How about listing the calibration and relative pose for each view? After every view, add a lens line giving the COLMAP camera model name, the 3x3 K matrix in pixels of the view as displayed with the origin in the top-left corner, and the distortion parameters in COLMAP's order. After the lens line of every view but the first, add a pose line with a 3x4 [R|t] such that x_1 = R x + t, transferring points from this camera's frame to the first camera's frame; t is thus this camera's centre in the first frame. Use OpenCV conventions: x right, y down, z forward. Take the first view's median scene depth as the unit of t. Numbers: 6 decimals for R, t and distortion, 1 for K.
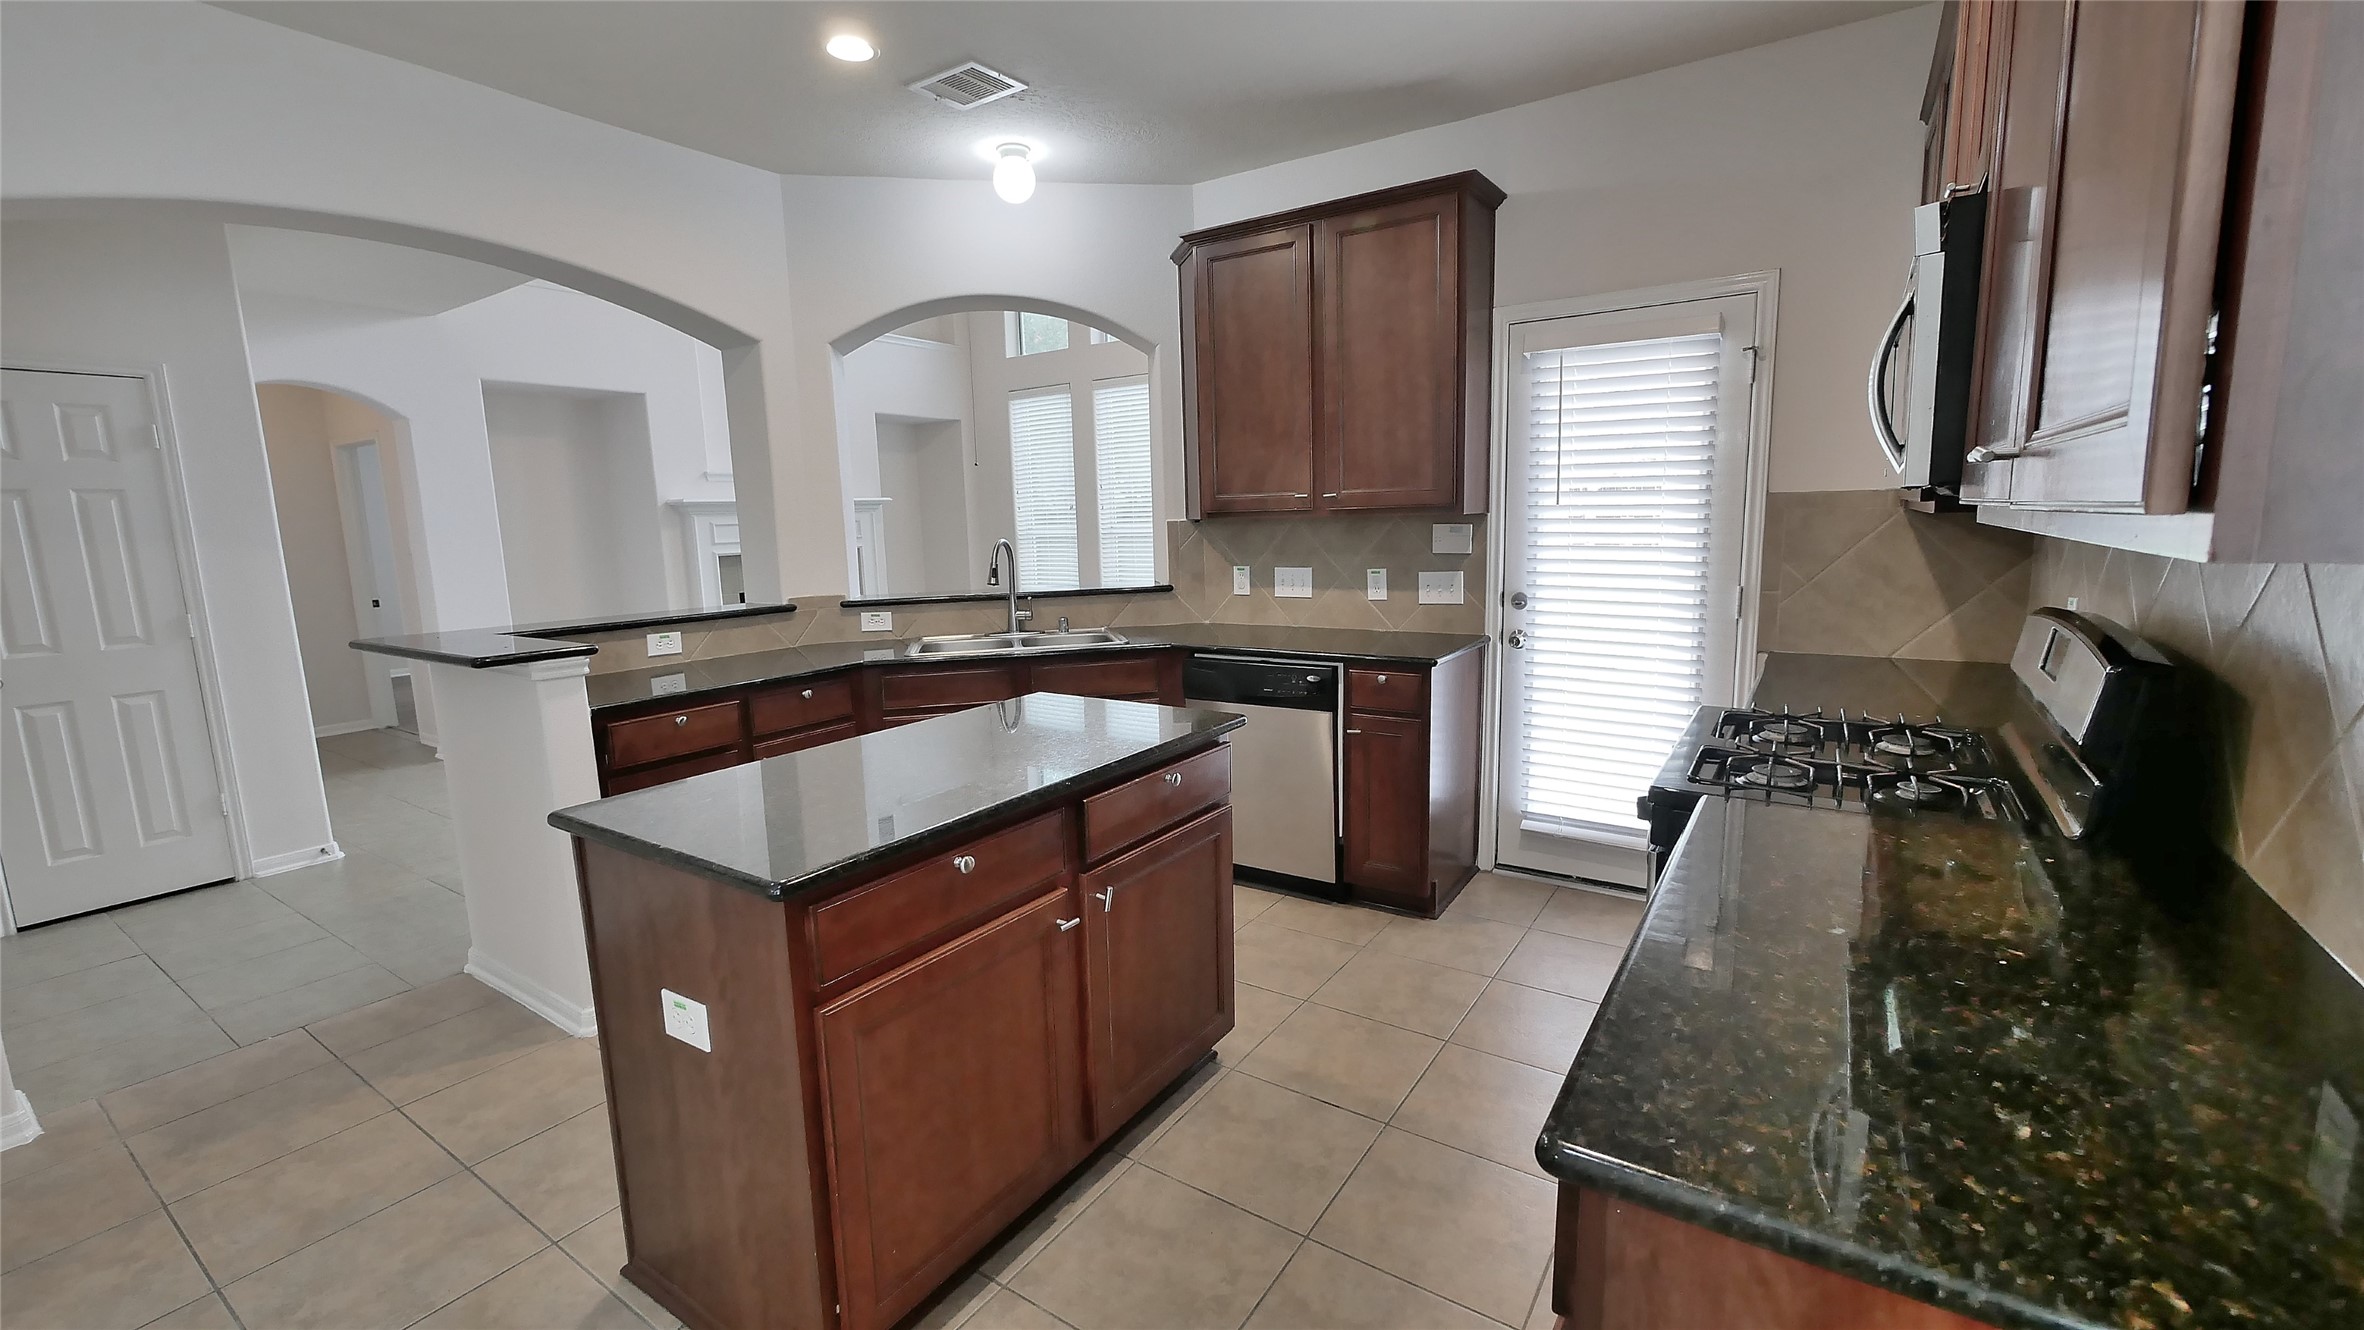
lens RADIAL K [[975.3, 0, 1172.1], [0, 975.3, 666.7], [0, 0, 1]] dist [-0.010039, 0.001284]
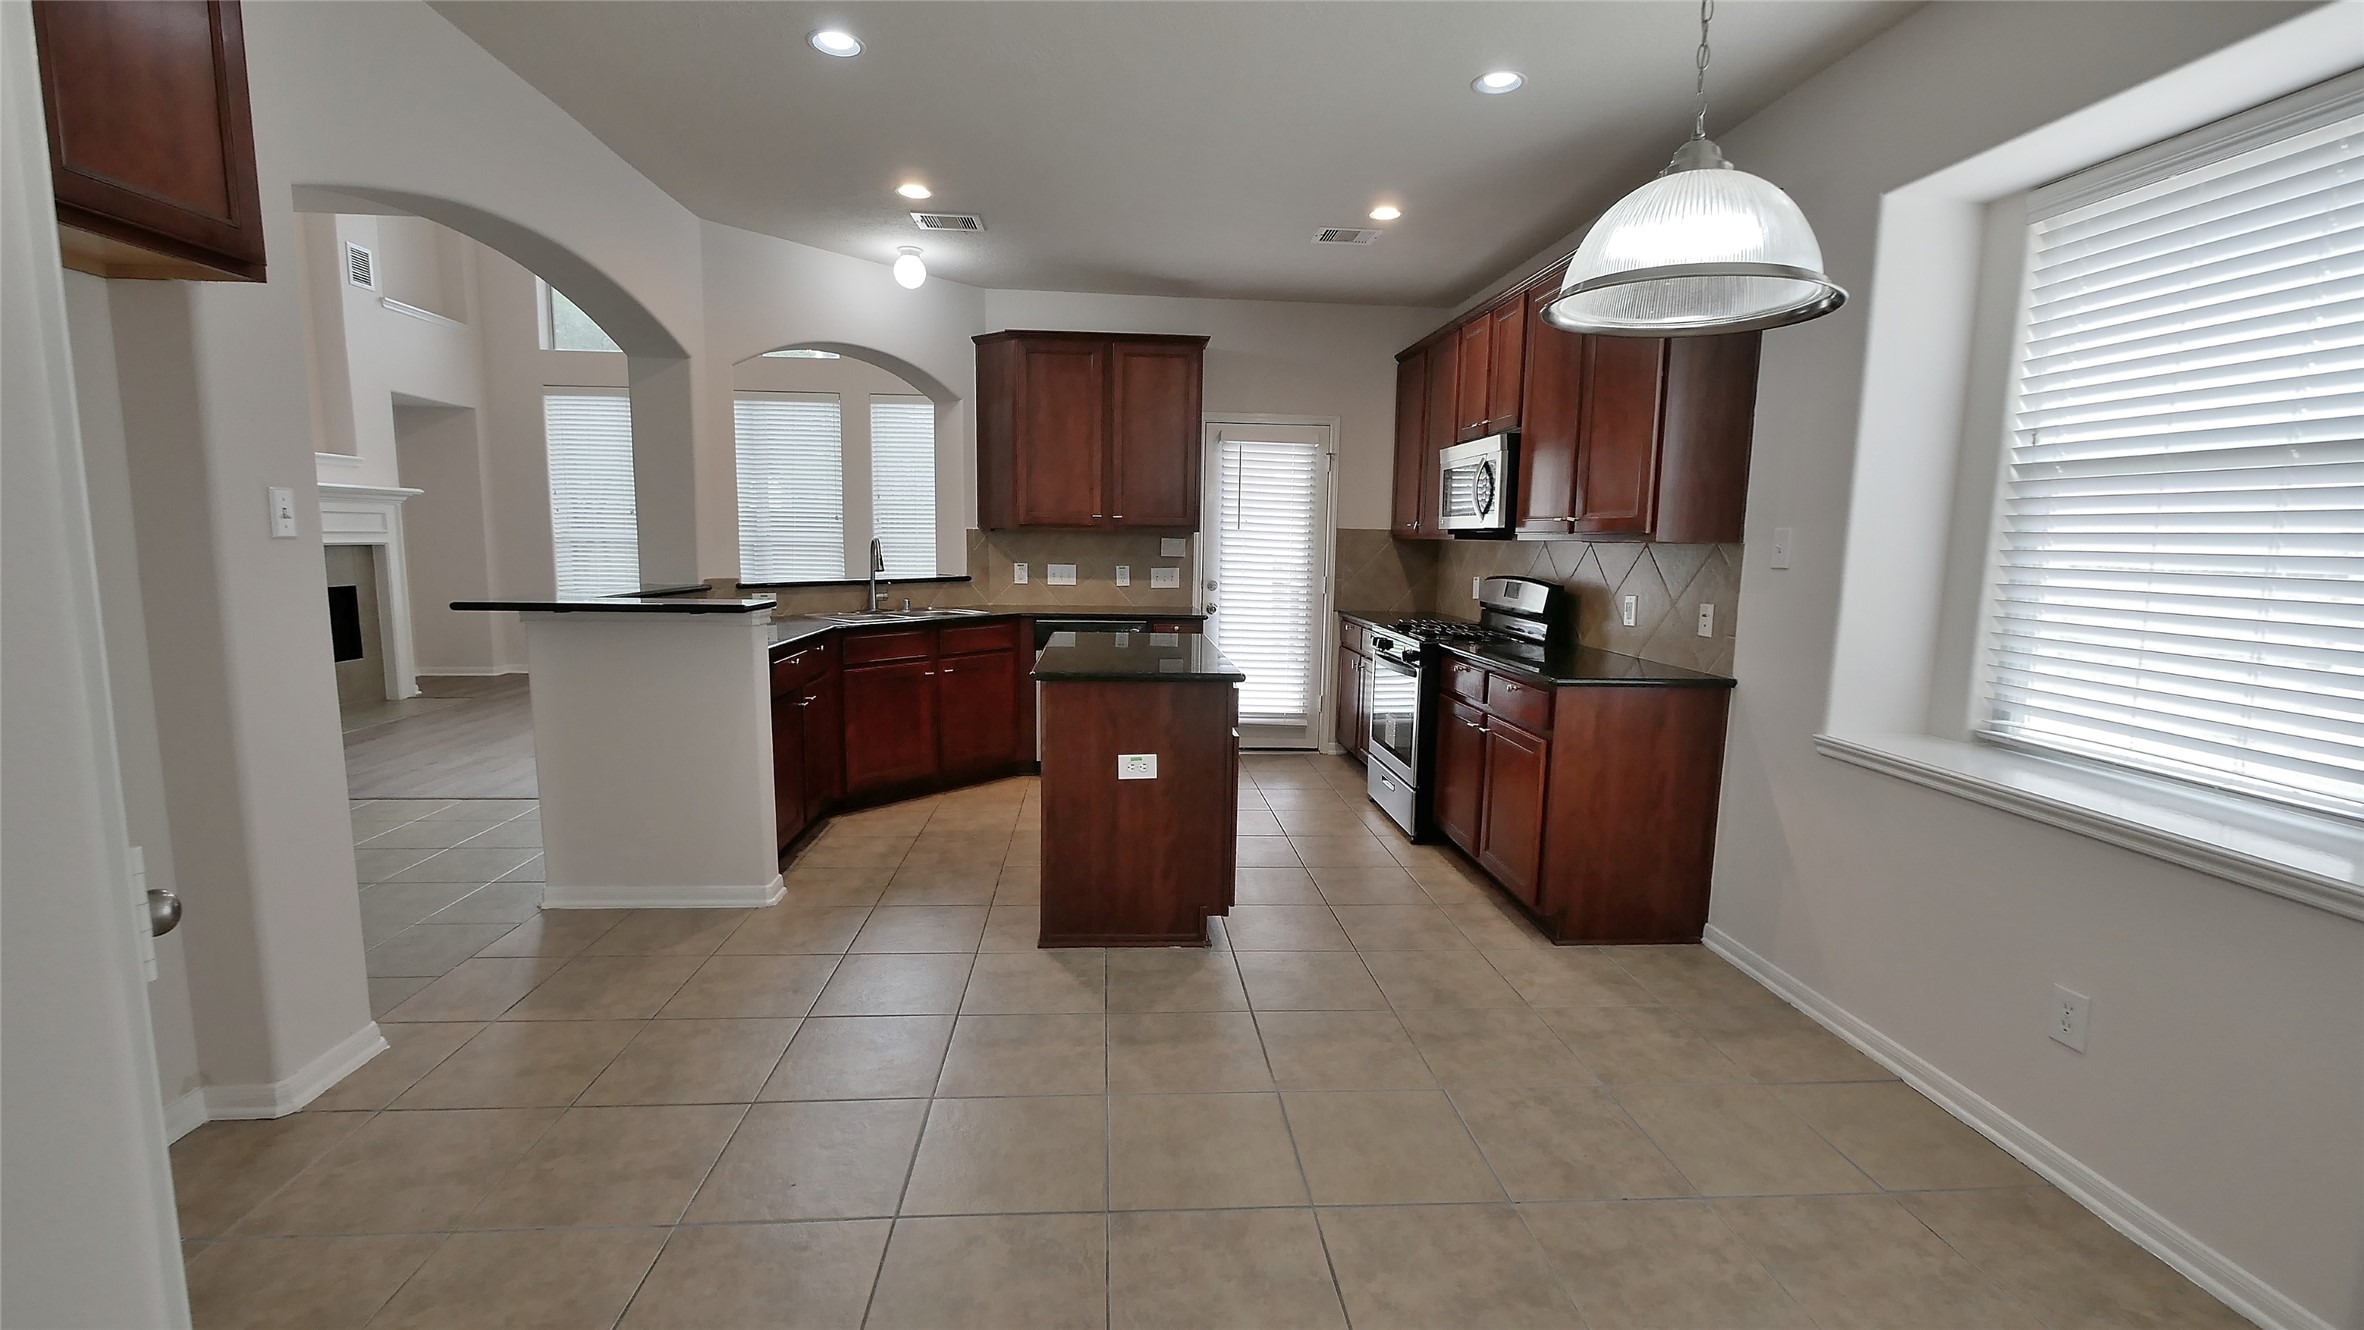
lens RADIAL K [[975.3, 0, 1175.7], [0, 975.3, 667.7], [0, 0, 1]] dist [-0.010039, 0.001284]
pose [[0.782278, -0.039797, 0.621657, -0.675918], [0.056379, 0.998385, -0.007033, 0.074129], [-0.620373, 0.040550, 0.783258, -0.244406]]
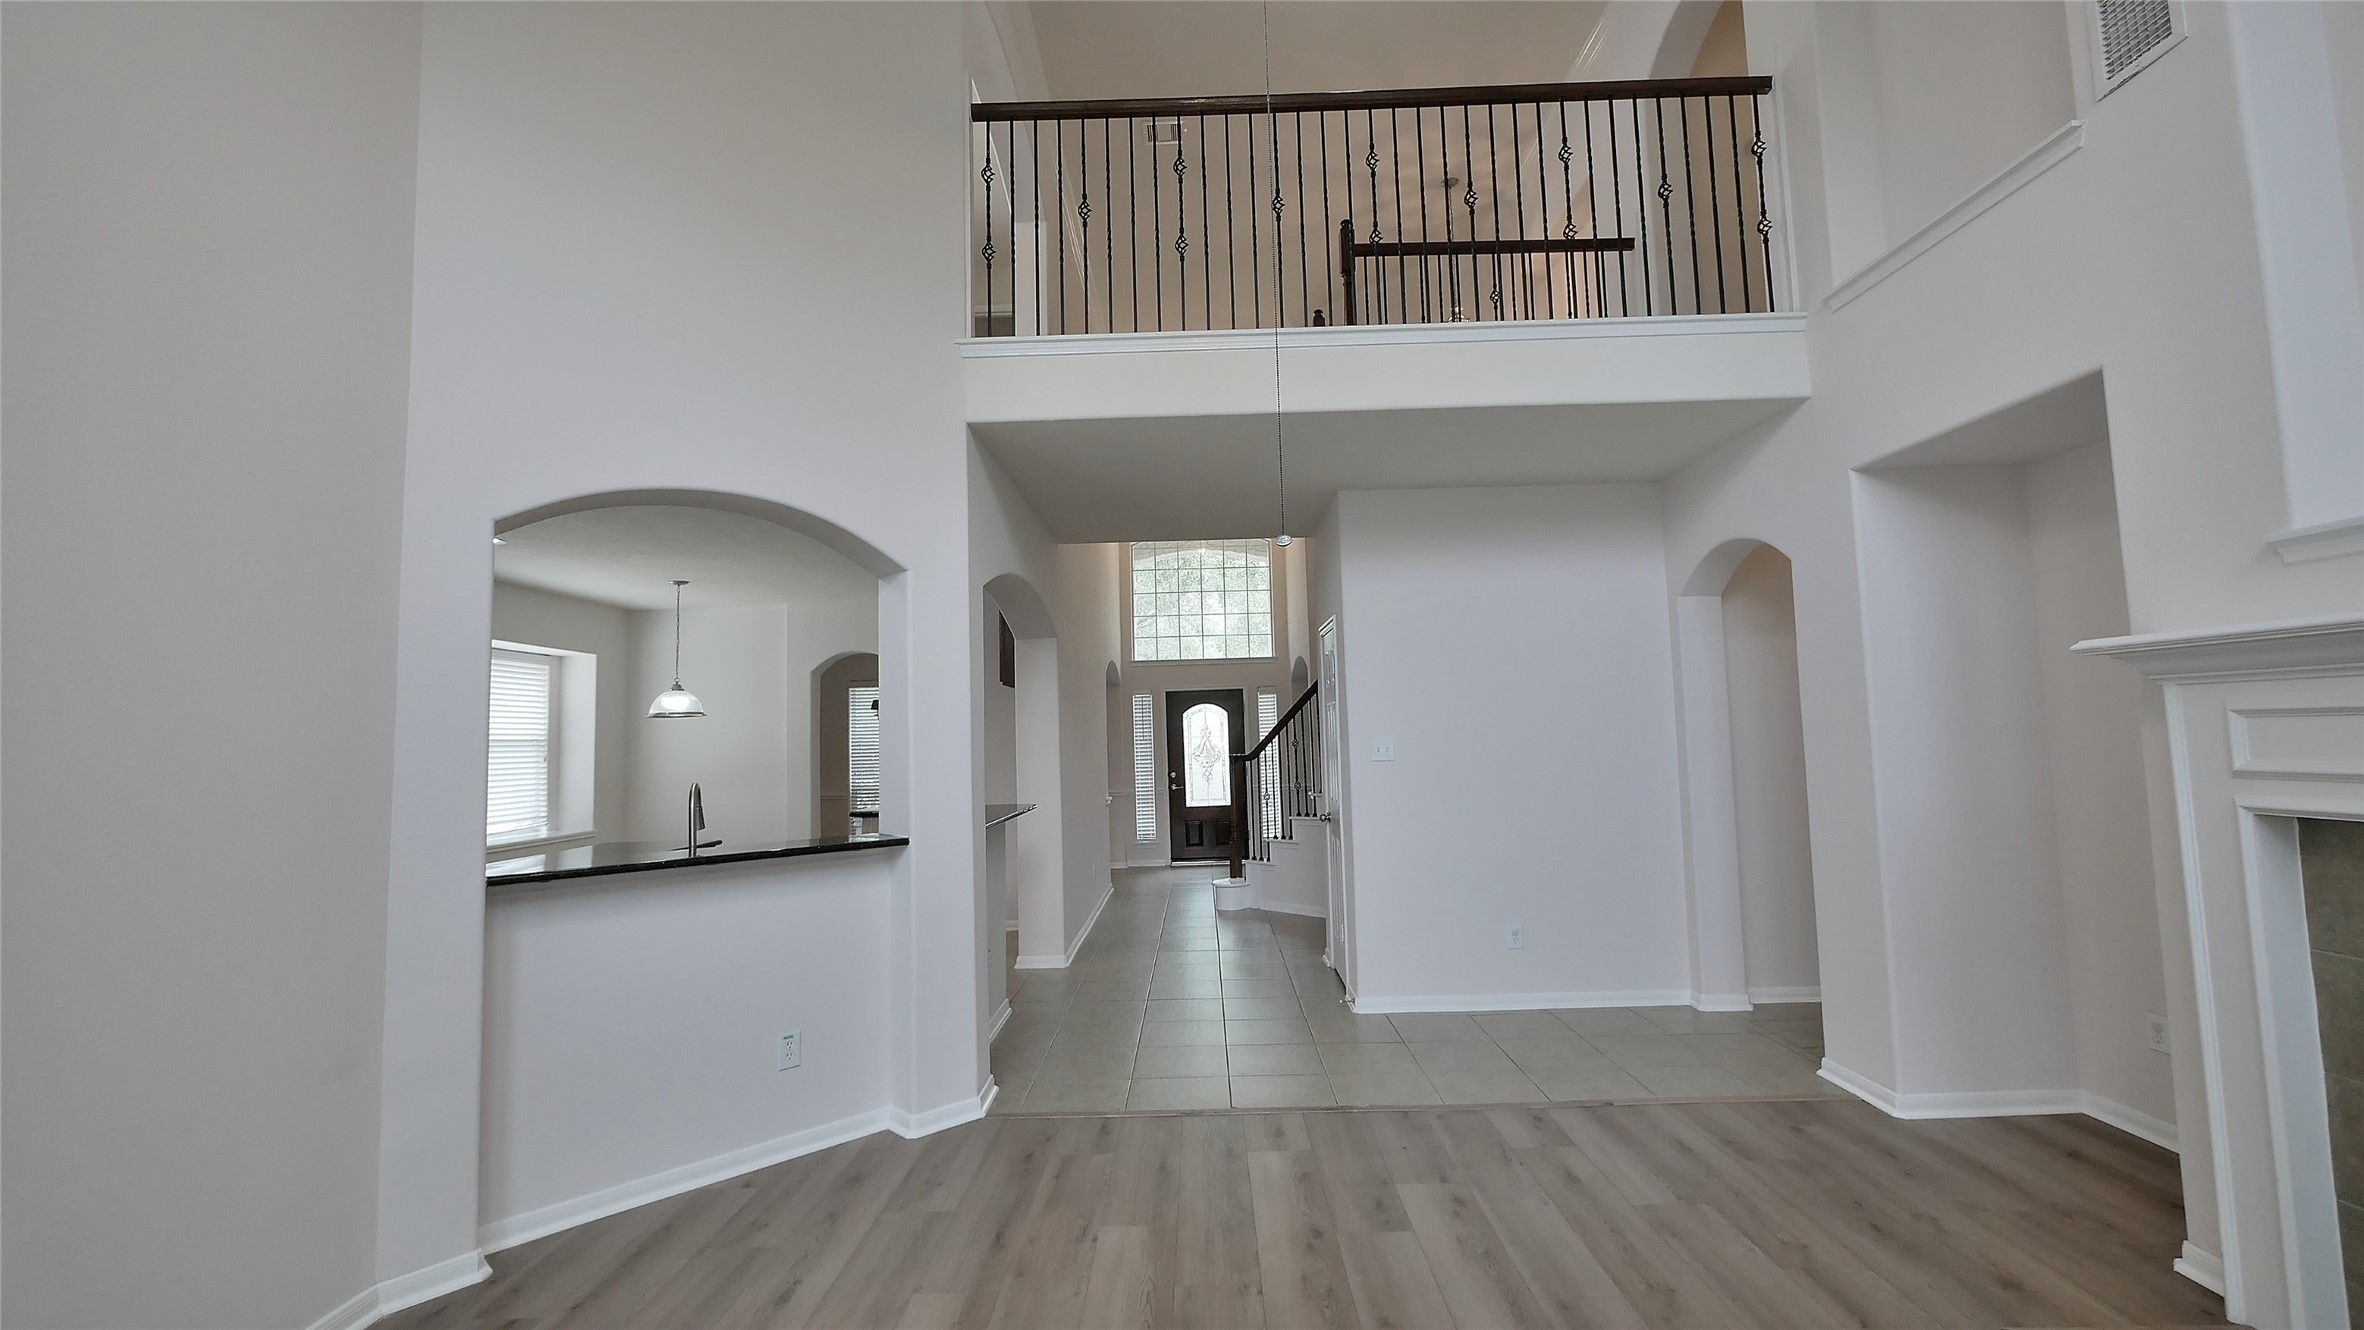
lens RADIAL K [[975.3, 0, 1189.6], [0, 975.3, 662.5], [0, 0, 1]] dist [-0.010039, 0.001284]
pose [[-0.833216, 0.009877, -0.552860, -0.057177], [-0.033313, 0.997128, 0.068020, -0.320522], [0.551944, 0.075092, -0.830493, 2.013235]]
